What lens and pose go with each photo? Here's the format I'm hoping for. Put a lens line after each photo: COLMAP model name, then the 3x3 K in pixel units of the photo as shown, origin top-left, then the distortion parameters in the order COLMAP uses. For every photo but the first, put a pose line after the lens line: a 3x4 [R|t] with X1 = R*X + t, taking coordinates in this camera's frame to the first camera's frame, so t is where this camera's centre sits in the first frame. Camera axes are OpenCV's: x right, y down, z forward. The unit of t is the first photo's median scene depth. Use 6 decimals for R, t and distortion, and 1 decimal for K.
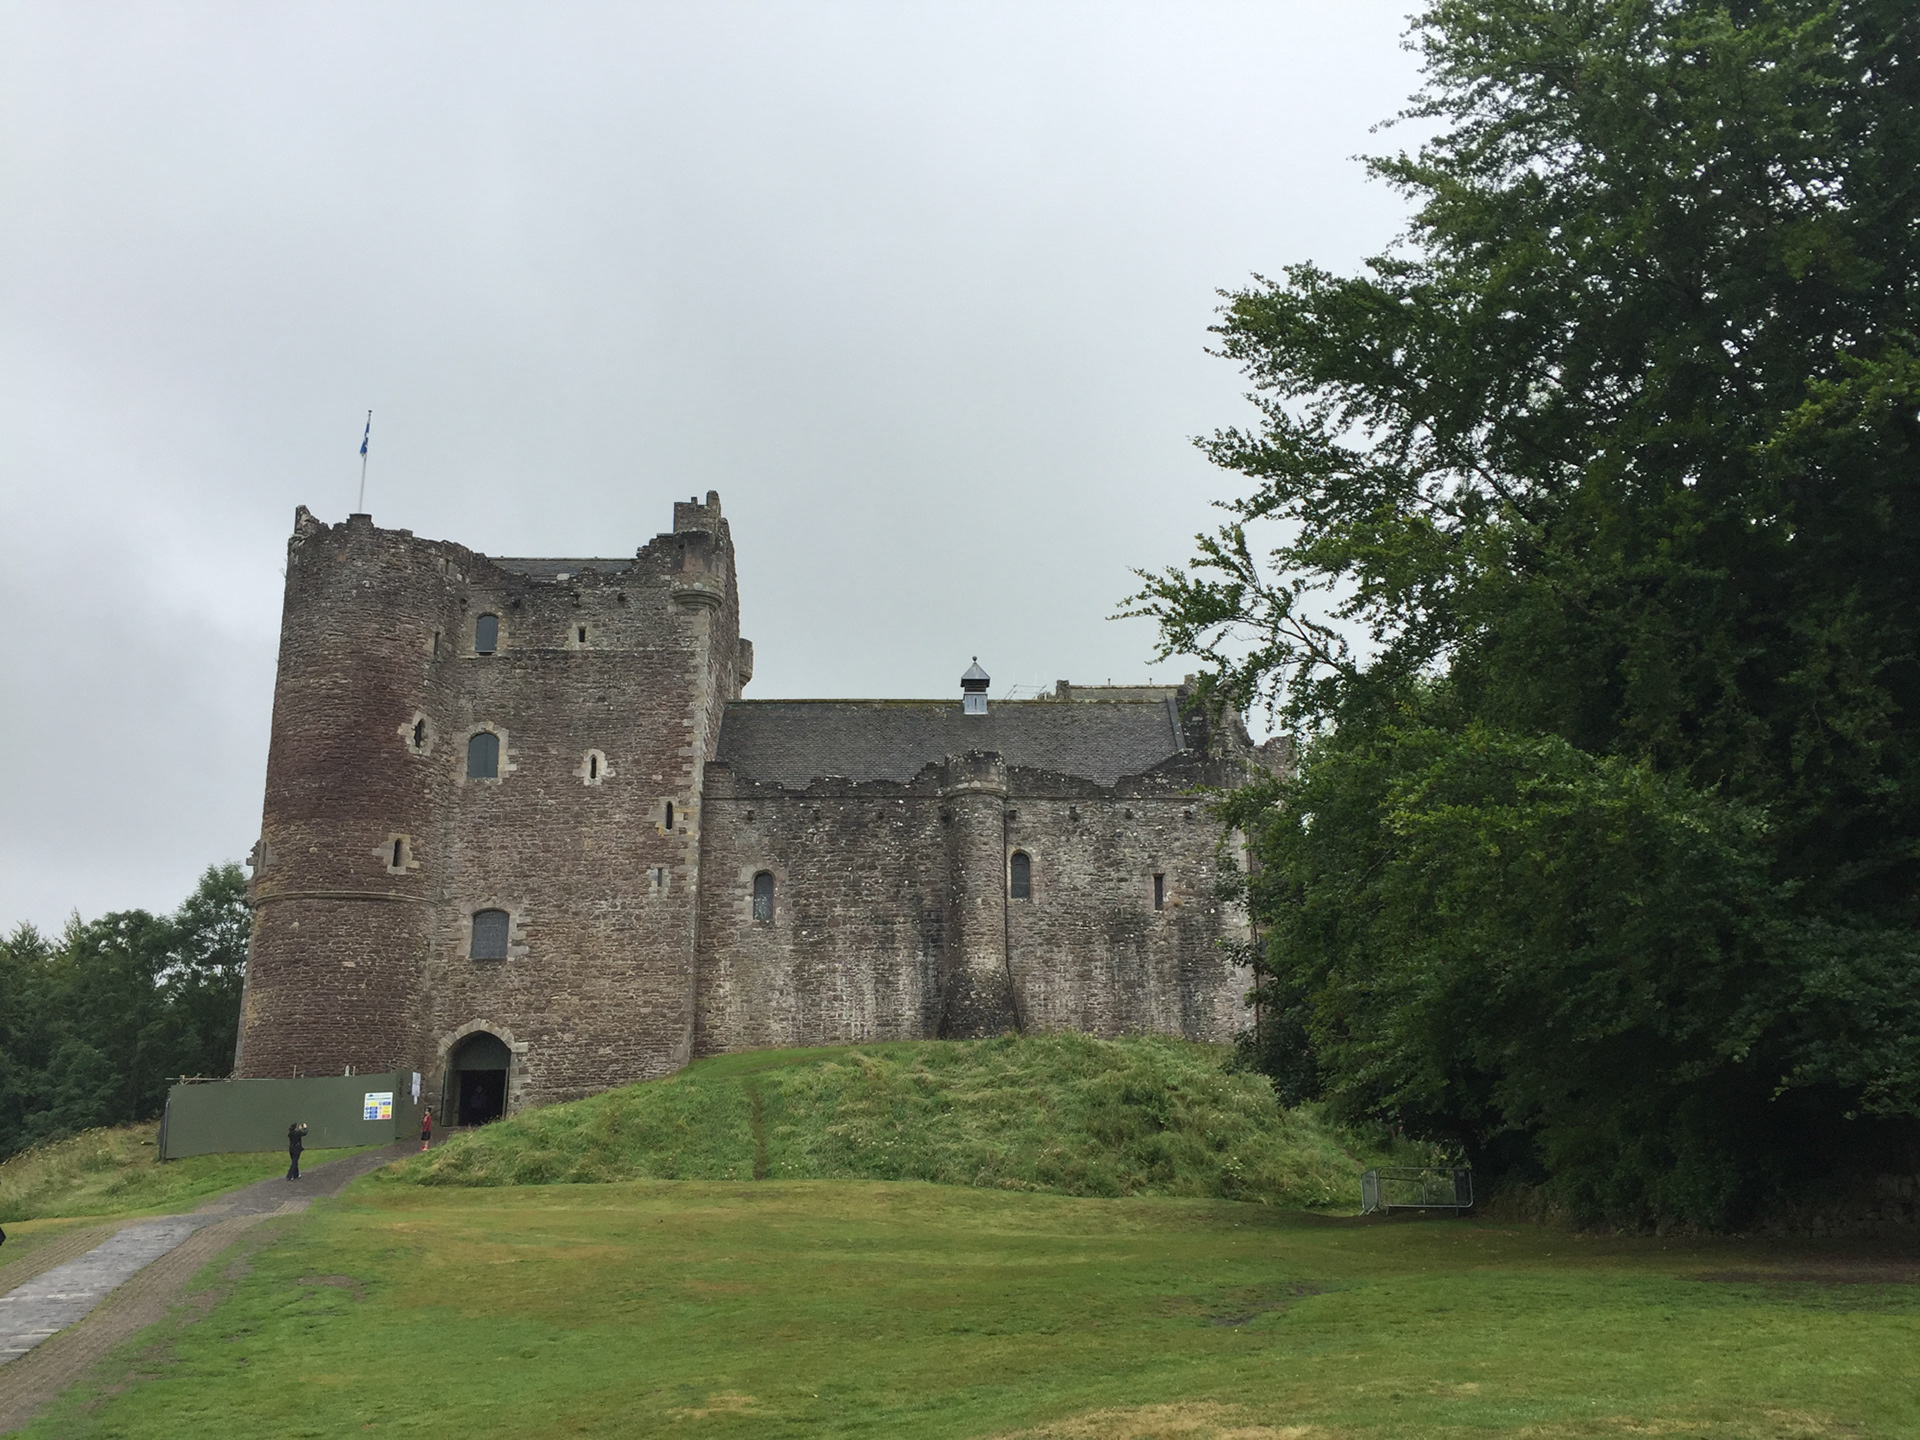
lens RADIAL K [[1639.7, 0, 967.1], [0, 1639.7, 717.6], [0, 0, 1]] dist [0.069133, -0.109835]
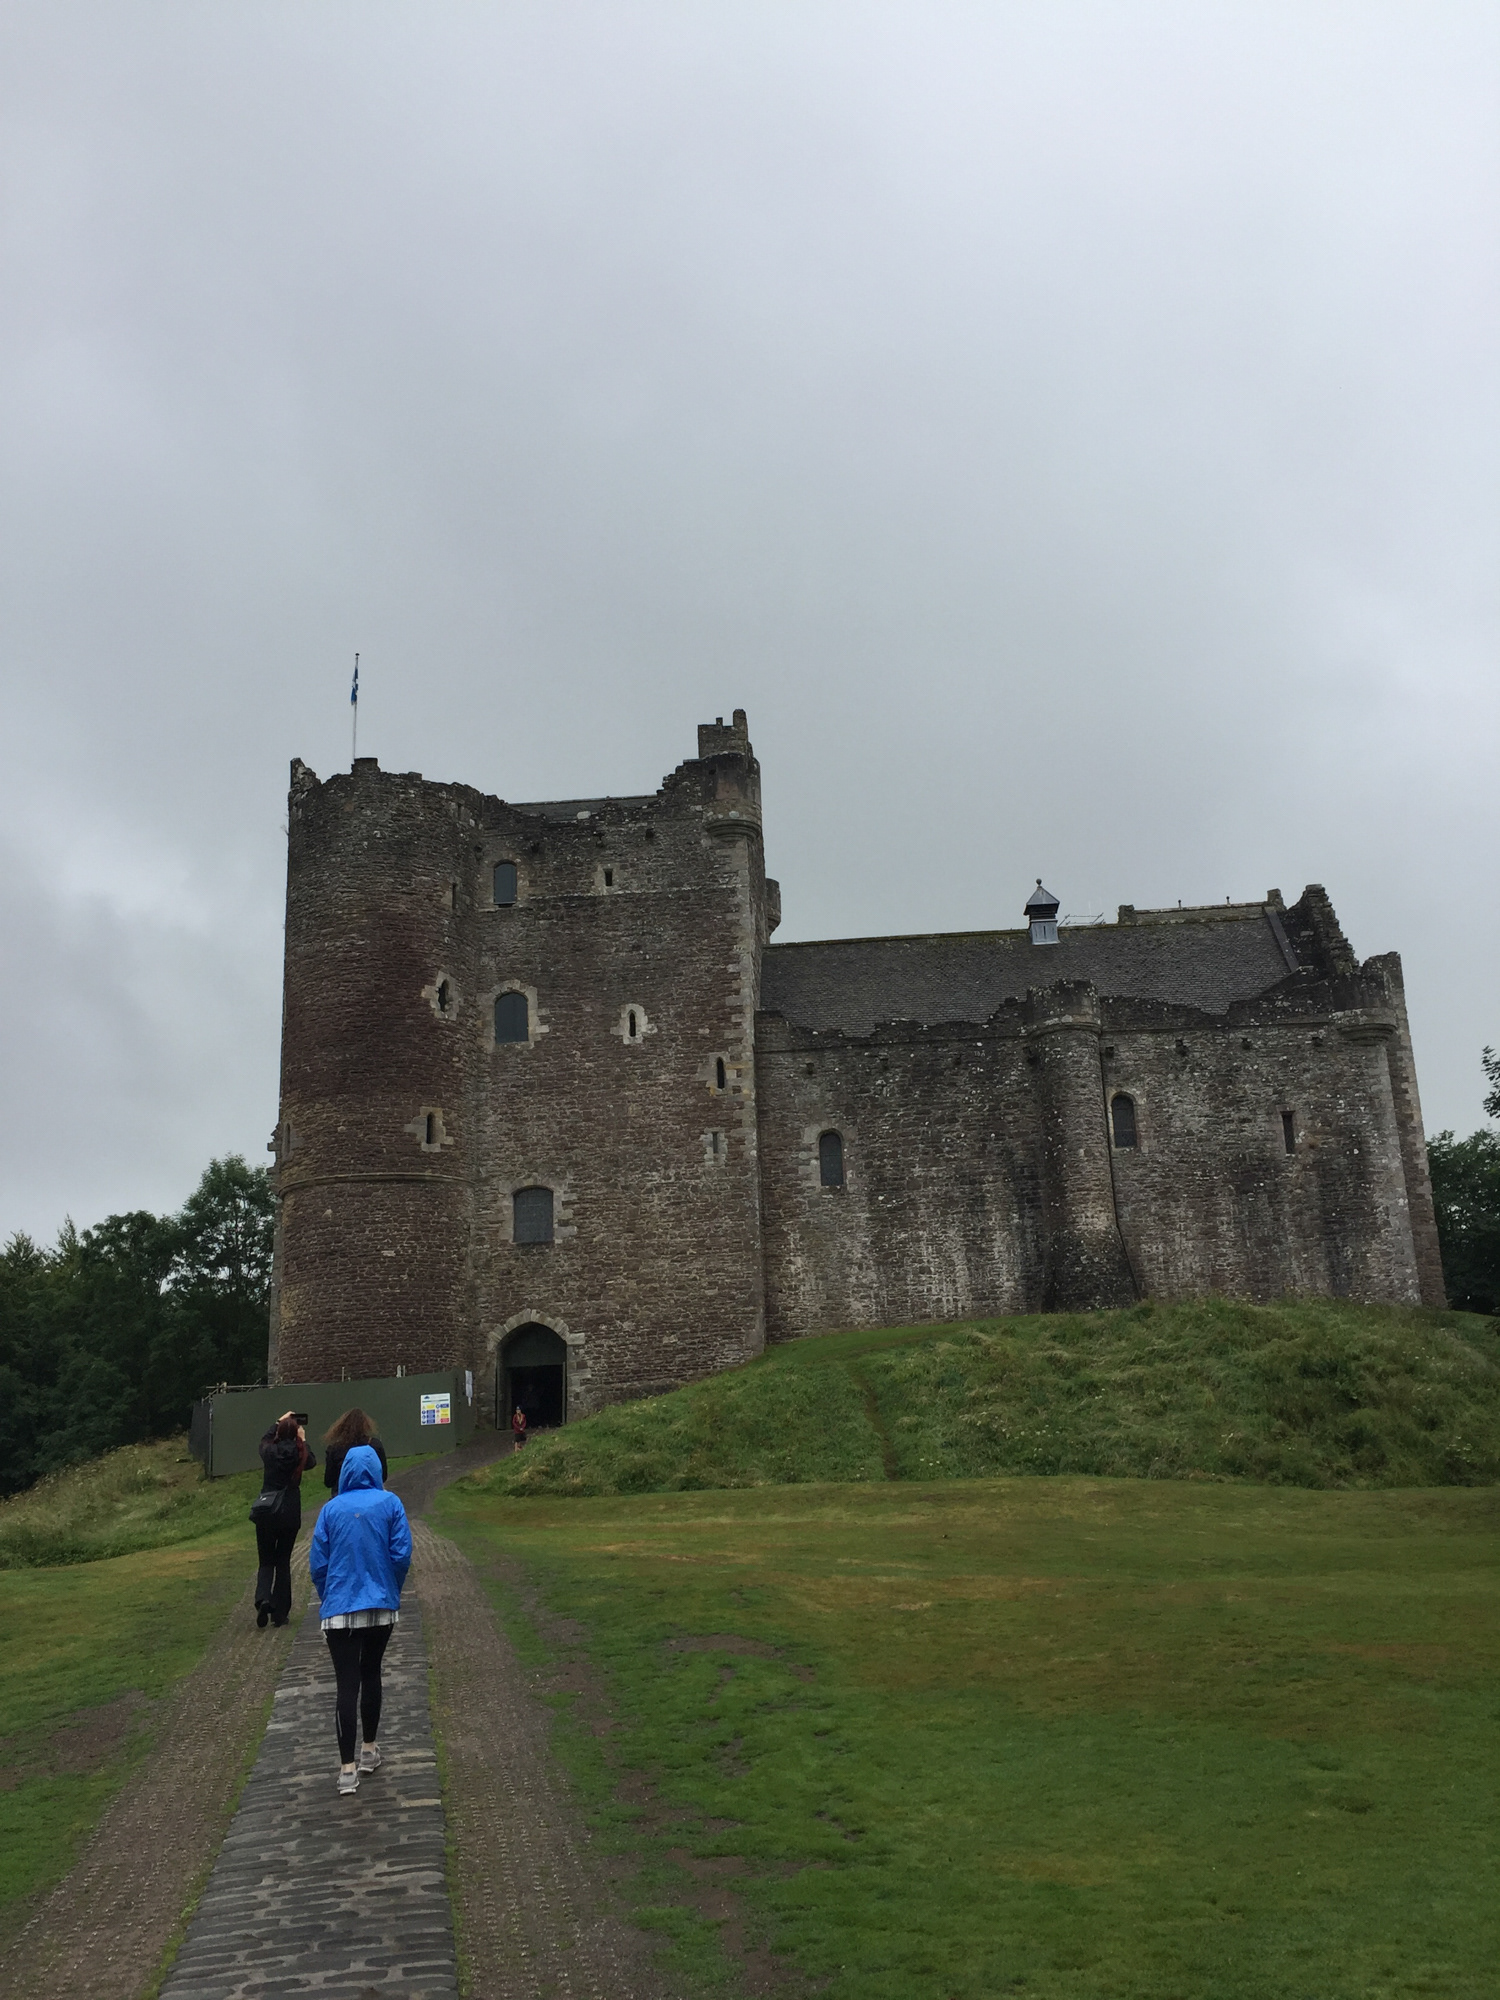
lens RADIAL K [[1708.1, 0, 750.0], [0, 1708.1, 1000.0], [0, 0, 1]] dist [0.069133, -0.109835]
pose [[0.994188, -0.057486, -0.091022, -0.079048], [0.057719, 0.998333, -0.000065, 0.021192], [0.090874, -0.005189, 0.995849, 0.082074]]
